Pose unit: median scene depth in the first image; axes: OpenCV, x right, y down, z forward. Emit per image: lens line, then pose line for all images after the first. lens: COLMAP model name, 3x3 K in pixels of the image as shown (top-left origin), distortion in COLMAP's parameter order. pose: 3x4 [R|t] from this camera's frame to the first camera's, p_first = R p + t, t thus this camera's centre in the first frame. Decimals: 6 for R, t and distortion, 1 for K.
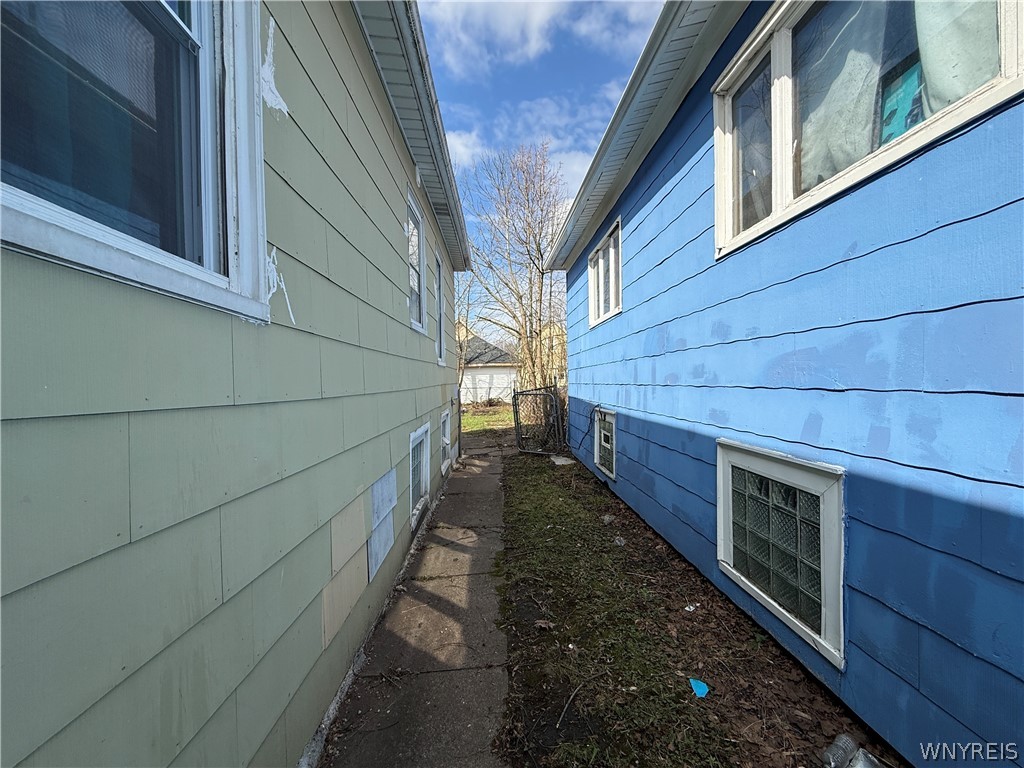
lens RADIAL K [[406.7, 0, 510.6], [0, 406.7, 382.6], [0, 0, 1]] dist [-0.000018, 0.000512]
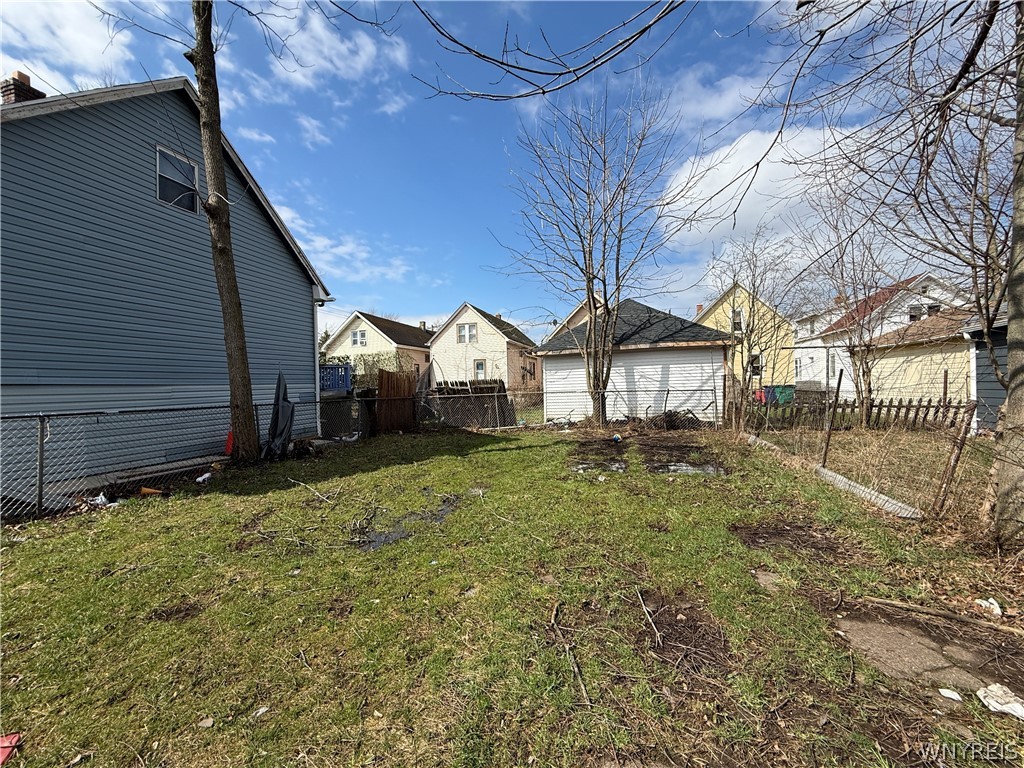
lens RADIAL K [[406.7, 0, 510.2], [0, 406.7, 381.0], [0, 0, 1]] dist [-0.000018, 0.000512]
pose [[0.952274, -0.003654, -0.305222, -0.078021], [-0.000534, 0.999907, -0.013637, 0.008035], [0.305244, 0.013150, 0.952183, 0.455152]]
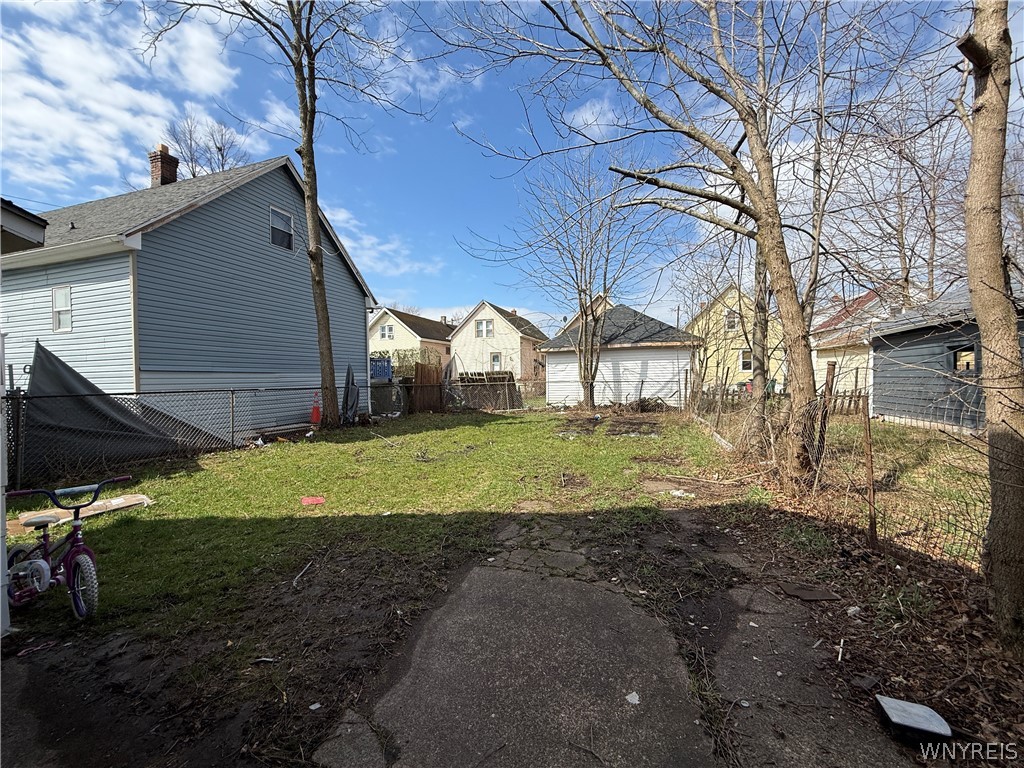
lens RADIAL K [[406.7, 0, 508.2], [0, 406.7, 385.7], [0, 0, 1]] dist [-0.000018, 0.000512]
pose [[0.936660, 0.017942, -0.349779, -0.024320], [-0.011794, 0.999736, 0.019700, 0.009441], [0.350040, -0.014327, 0.936625, 0.337526]]
